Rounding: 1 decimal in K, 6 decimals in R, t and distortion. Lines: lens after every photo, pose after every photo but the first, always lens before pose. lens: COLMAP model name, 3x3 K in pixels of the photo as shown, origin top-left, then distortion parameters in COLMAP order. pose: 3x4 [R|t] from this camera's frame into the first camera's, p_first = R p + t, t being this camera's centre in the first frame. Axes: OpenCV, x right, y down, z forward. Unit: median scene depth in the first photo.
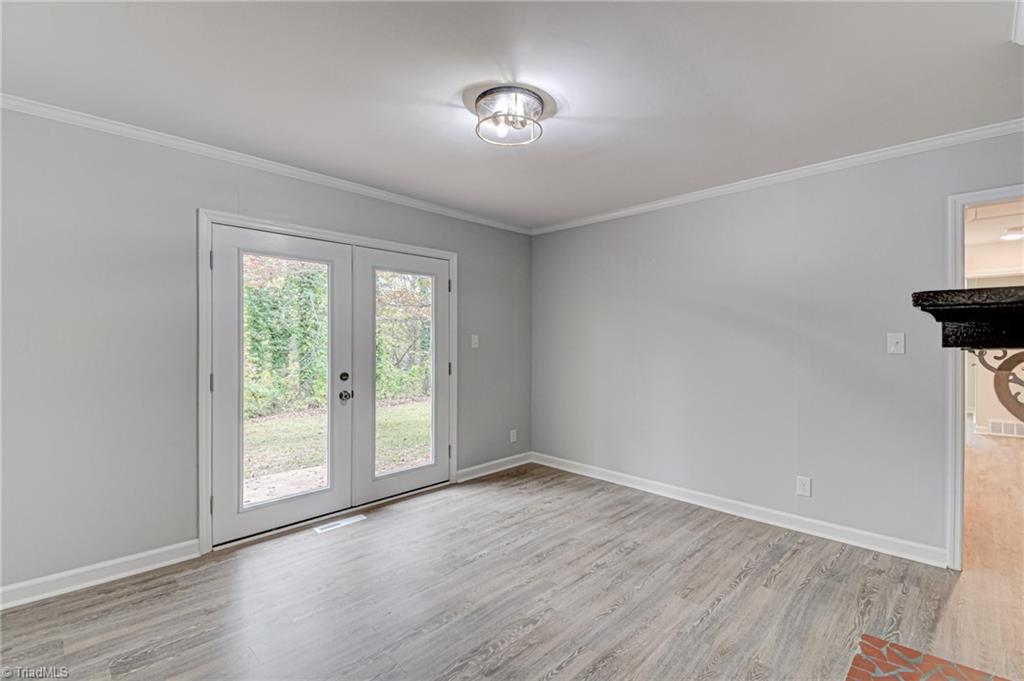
lens RADIAL K [[453.8, 0, 516.8], [0, 453.8, 337.5], [0, 0, 1]] dist [0.007946, -0.010690]
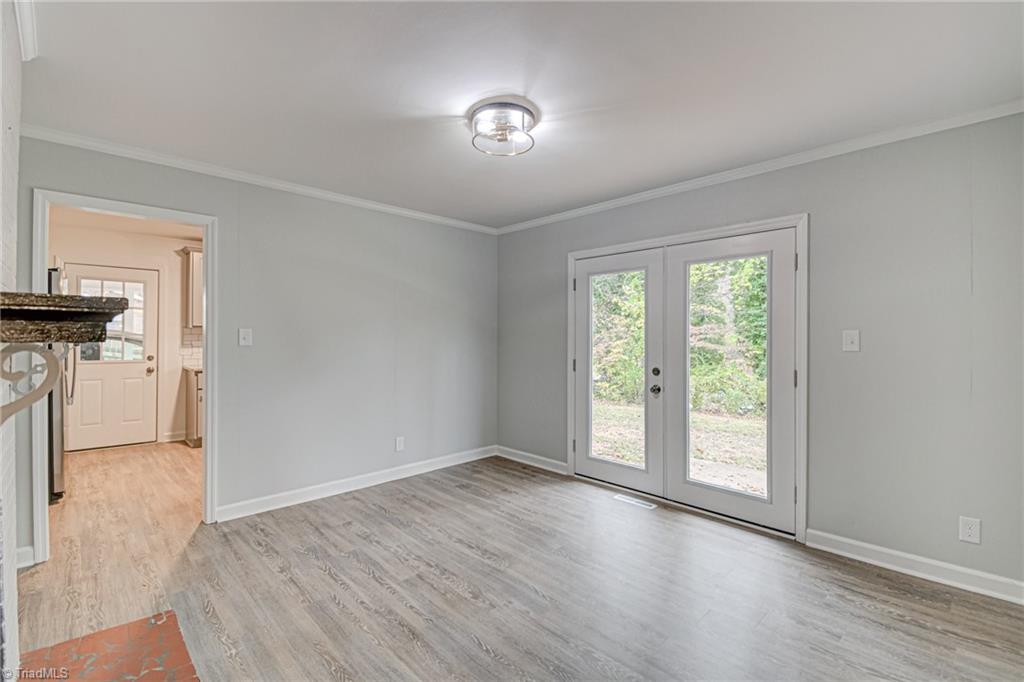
lens RADIAL K [[453.8, 0, 521.6], [0, 453.8, 333.3], [0, 0, 1]] dist [0.007946, -0.010690]
pose [[-0.021993, -0.006372, -0.999738, 0.885479], [-0.001196, 0.999979, -0.006347, 0.003621], [0.999757, 0.001056, -0.022000, 0.895409]]
